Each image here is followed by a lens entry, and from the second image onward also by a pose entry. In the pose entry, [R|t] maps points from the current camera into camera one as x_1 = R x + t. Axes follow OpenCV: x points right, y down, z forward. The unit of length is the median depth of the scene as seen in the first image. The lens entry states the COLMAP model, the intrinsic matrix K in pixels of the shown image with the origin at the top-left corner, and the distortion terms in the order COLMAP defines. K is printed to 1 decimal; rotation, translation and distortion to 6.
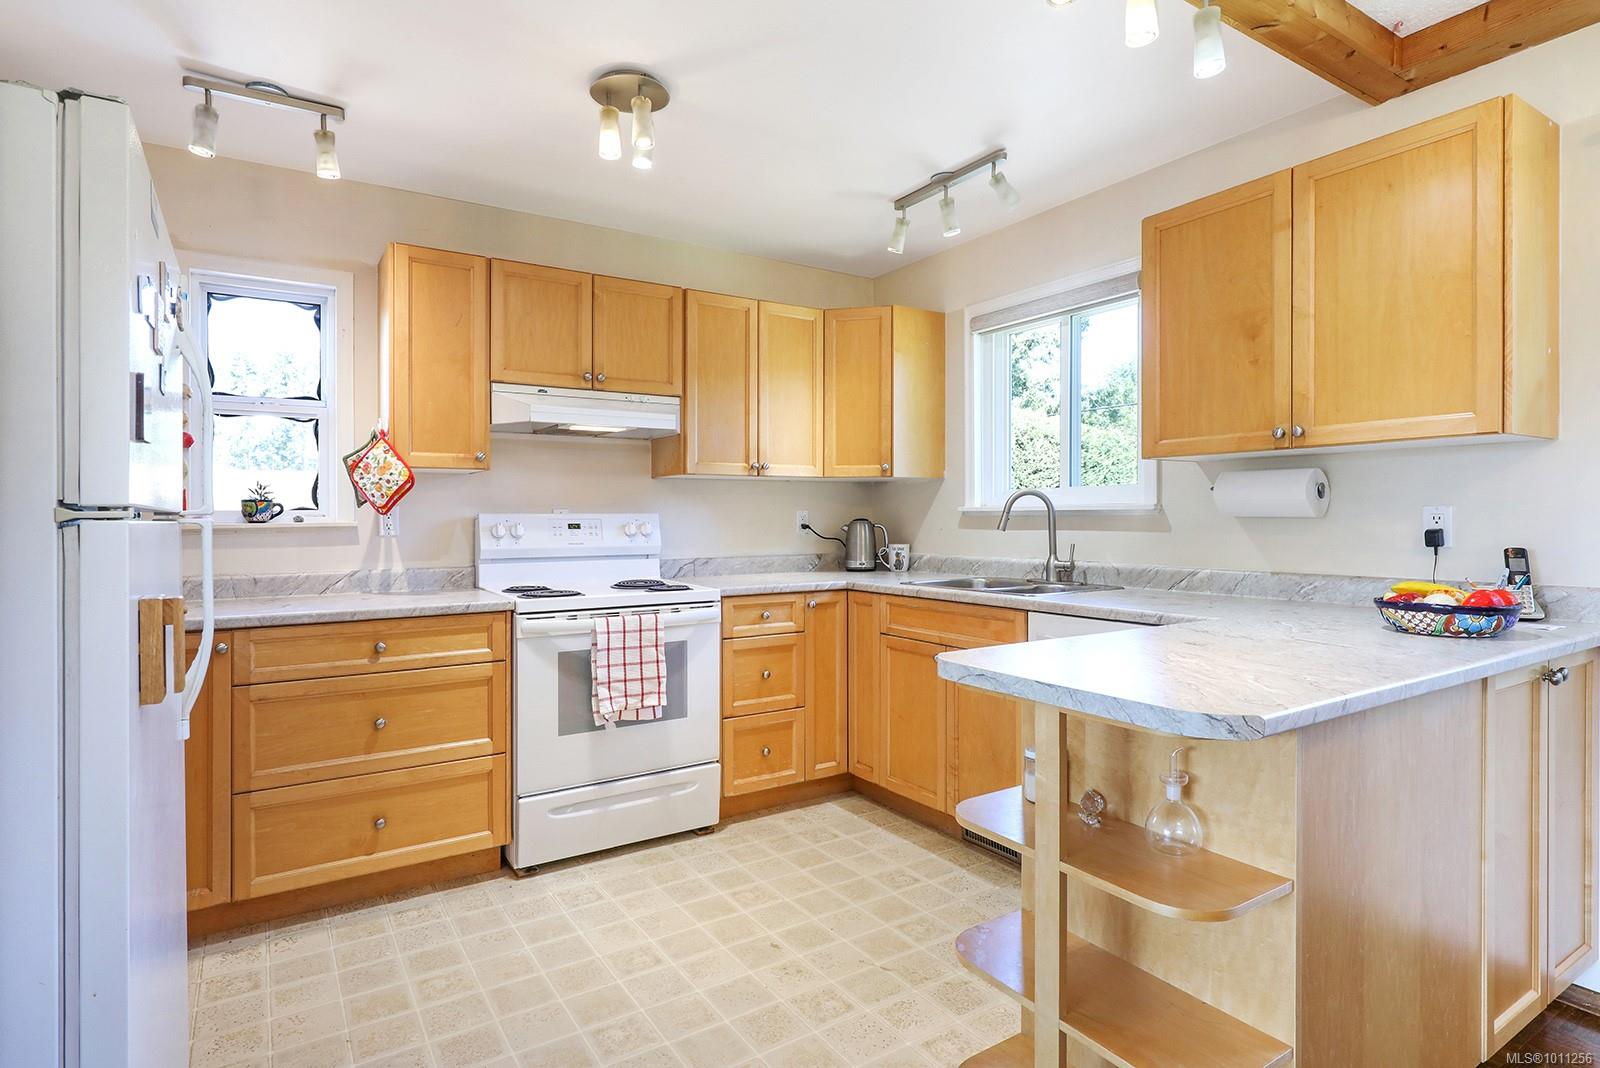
lens RADIAL K [[848.2, 0, 800.0], [0, 848.2, 534.0], [0, 0, 1]] dist [0.000420, 0.000590]
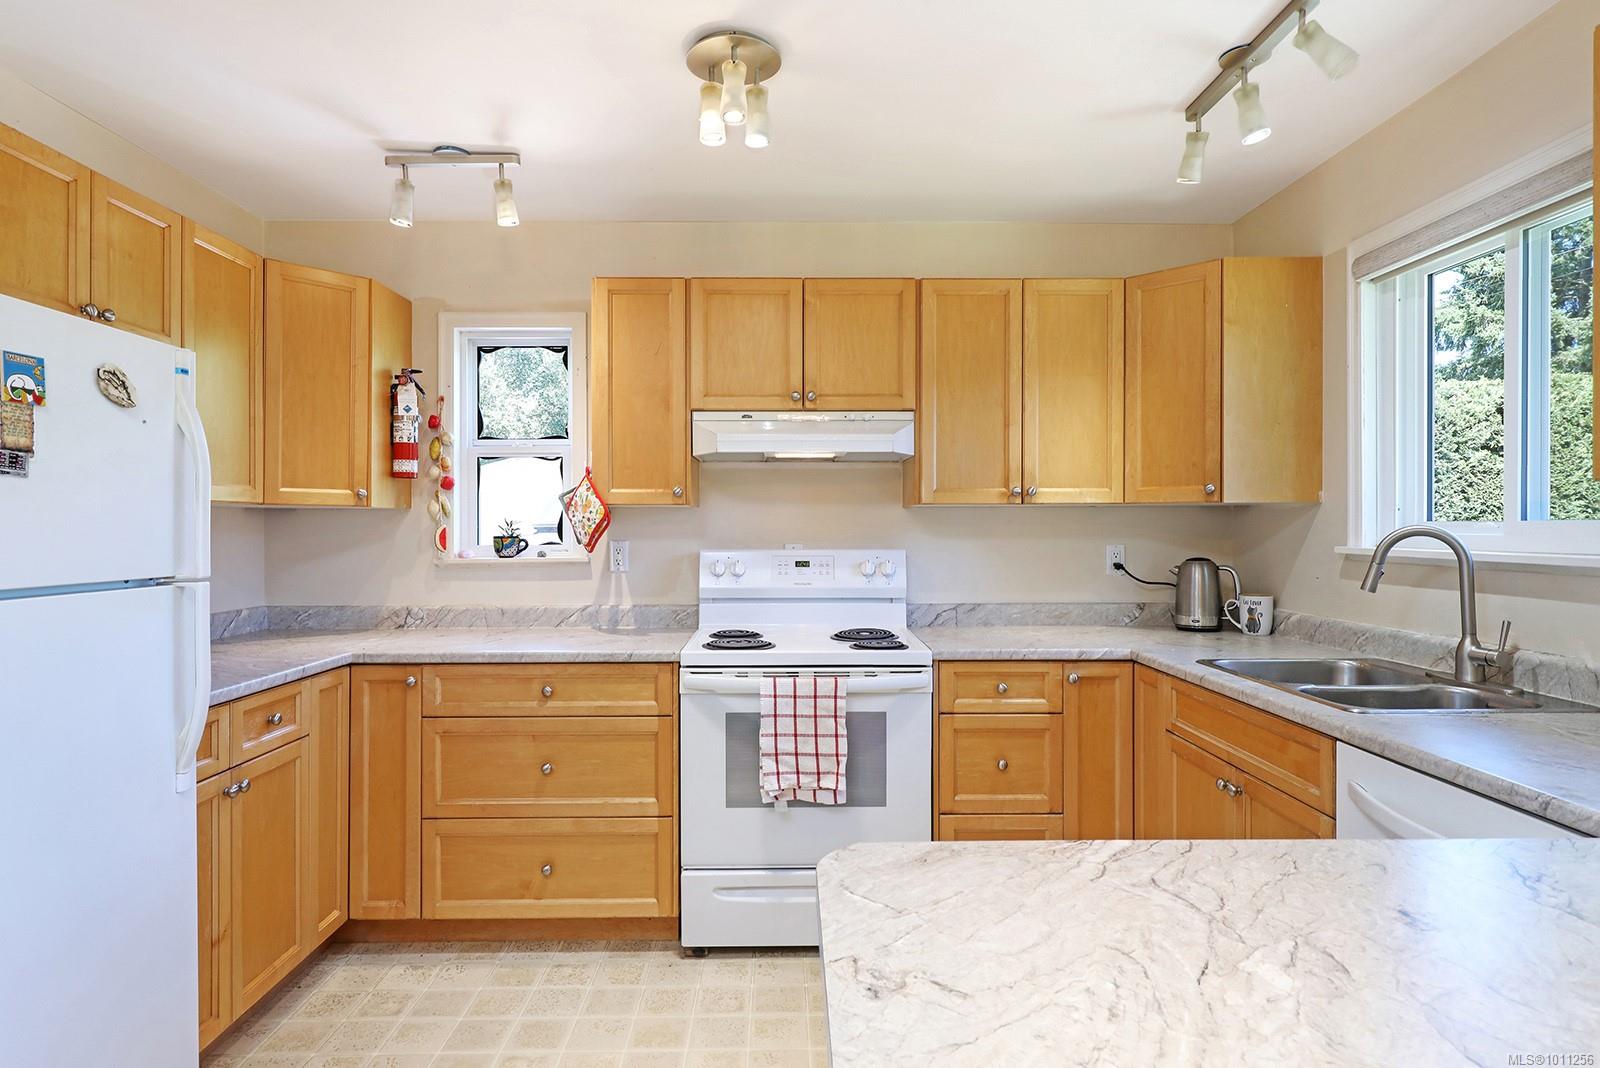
lens RADIAL K [[887.5, 0, 800.0], [0, 887.5, 534.0], [0, 0, 1]] dist [0.002079, 0.000147]
pose [[0.844918, 0.010295, -0.534797, 0.263268], [-0.014171, 0.999895, -0.003141, -0.043414], [0.534708, 0.010232, 0.844975, 0.246793]]
